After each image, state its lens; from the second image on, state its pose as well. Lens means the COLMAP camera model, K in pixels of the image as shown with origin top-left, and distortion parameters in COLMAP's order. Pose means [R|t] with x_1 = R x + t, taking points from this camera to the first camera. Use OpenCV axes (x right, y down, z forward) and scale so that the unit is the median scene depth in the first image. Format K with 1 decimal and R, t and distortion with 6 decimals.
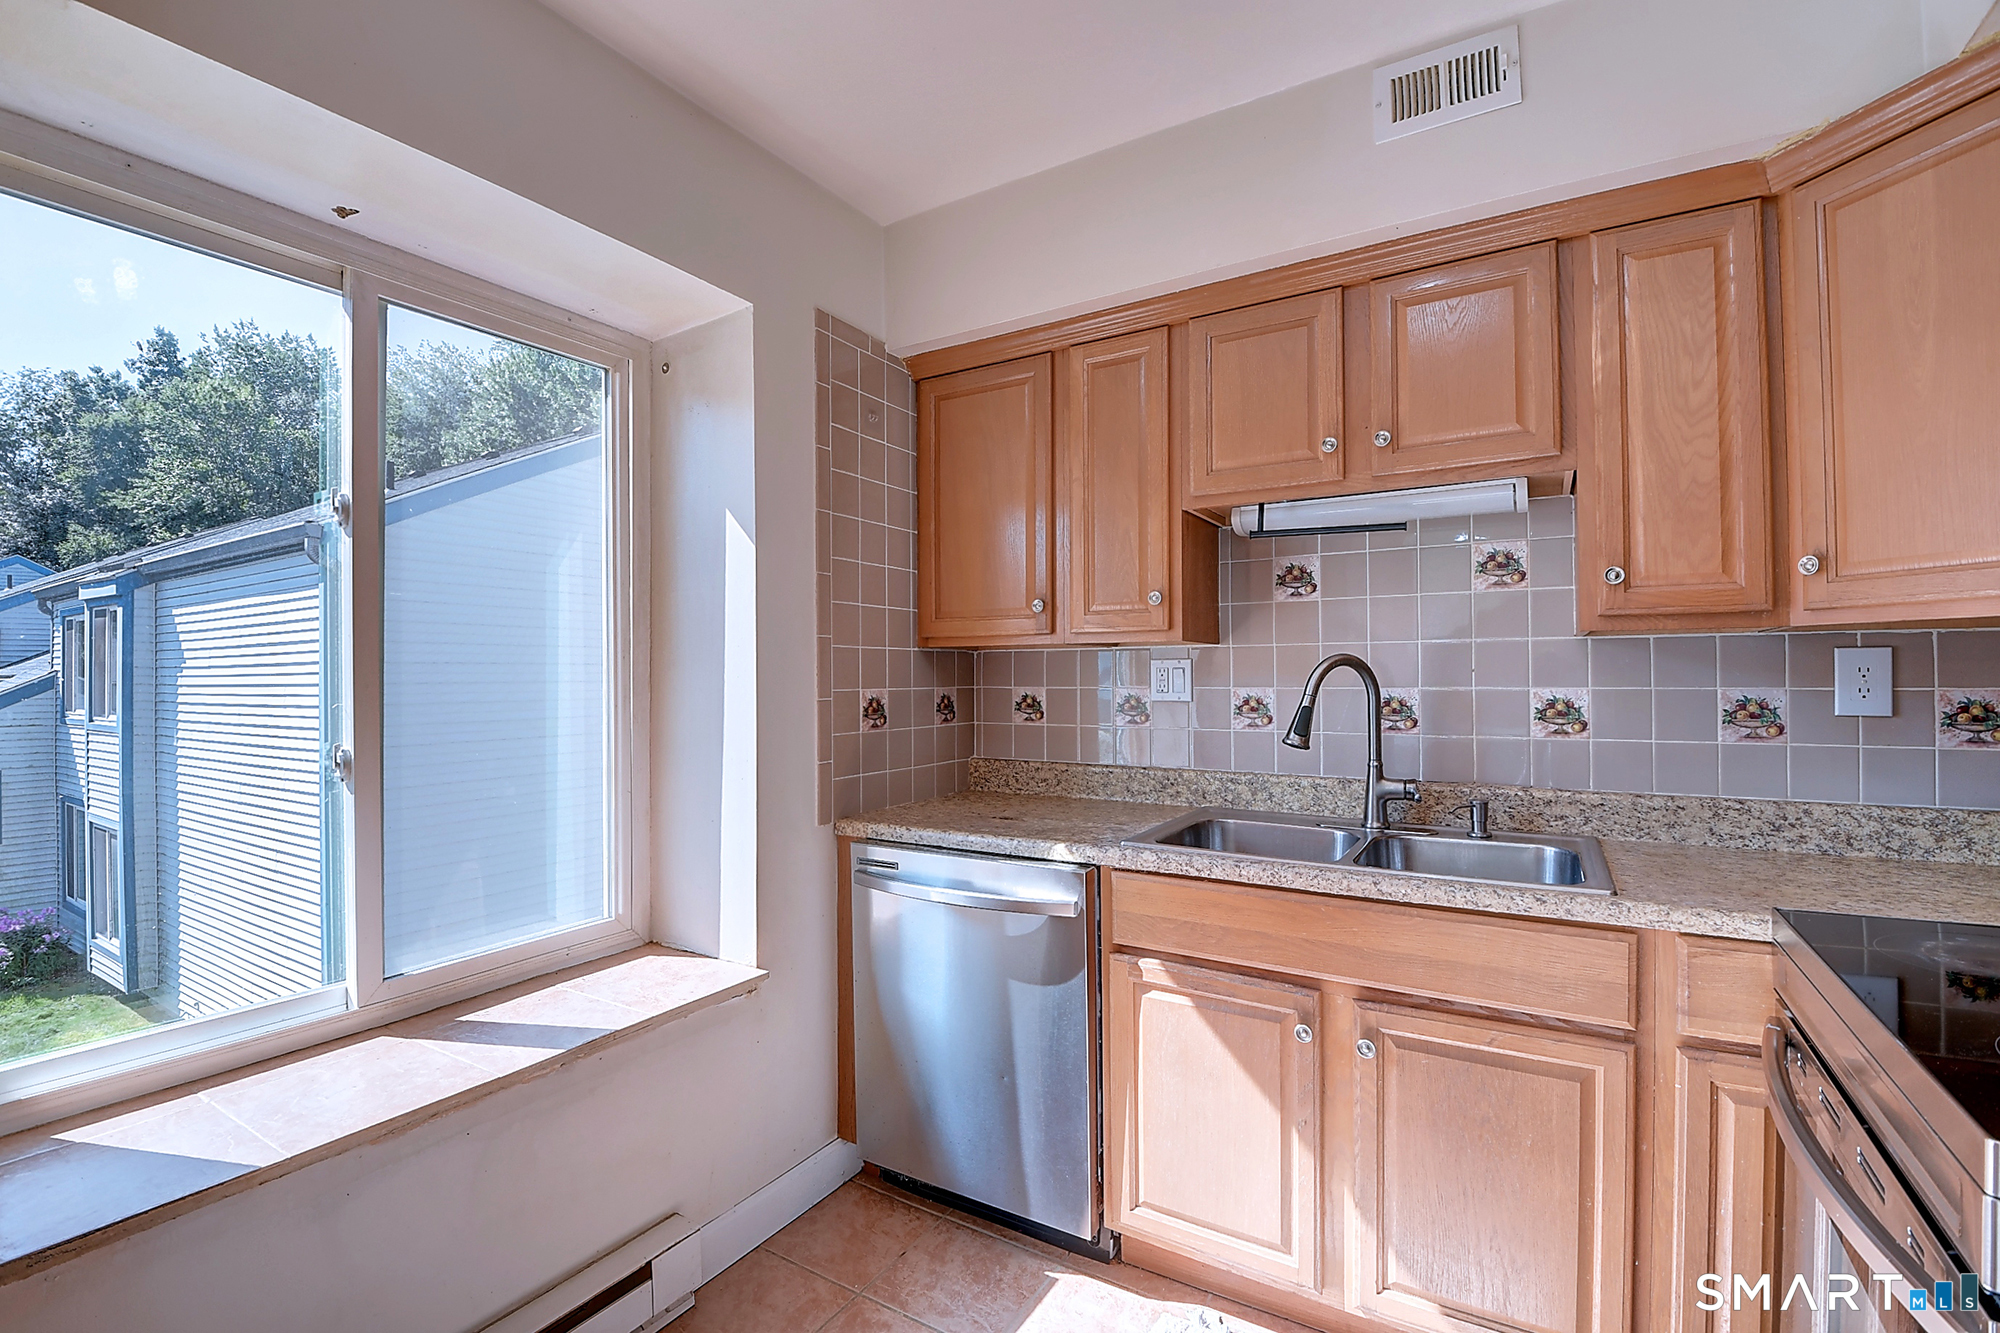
lens RADIAL K [[886.4, 0, 986.4], [0, 886.4, 666.7], [0, 0, 1]] dist [0.016199, -0.024465]
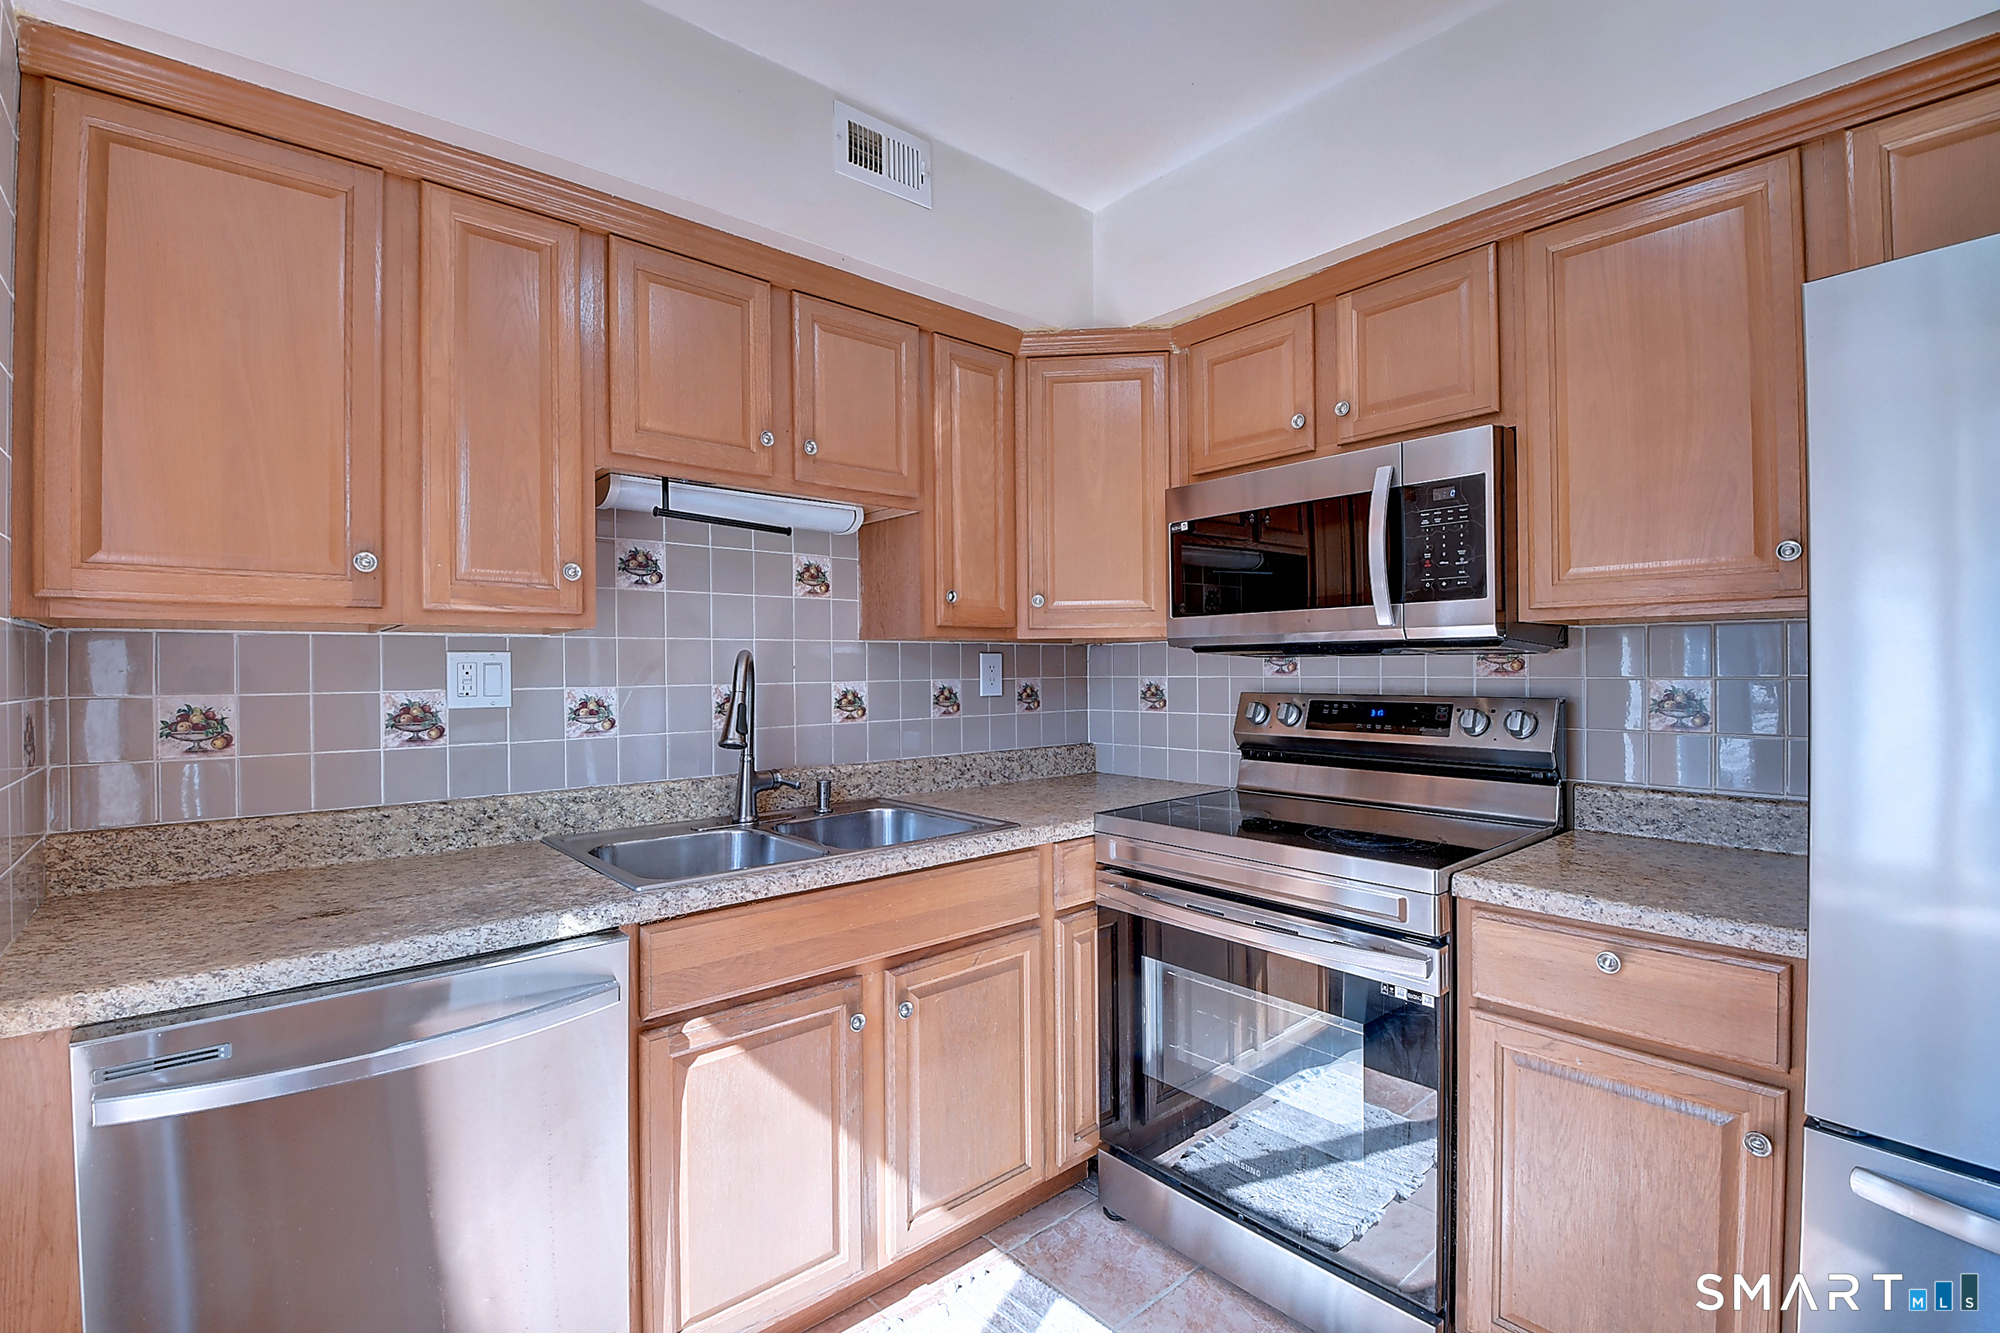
lens RADIAL K [[869.9, 0, 980.1], [0, 869.9, 668.8], [0, 0, 1]] dist [0.002231, -0.017644]
pose [[0.308170, 0.003609, 0.951324, -0.452104], [-0.000039, 0.999993, -0.003781, 0.011004], [-0.951331, 0.001128, 0.308168, 0.467322]]
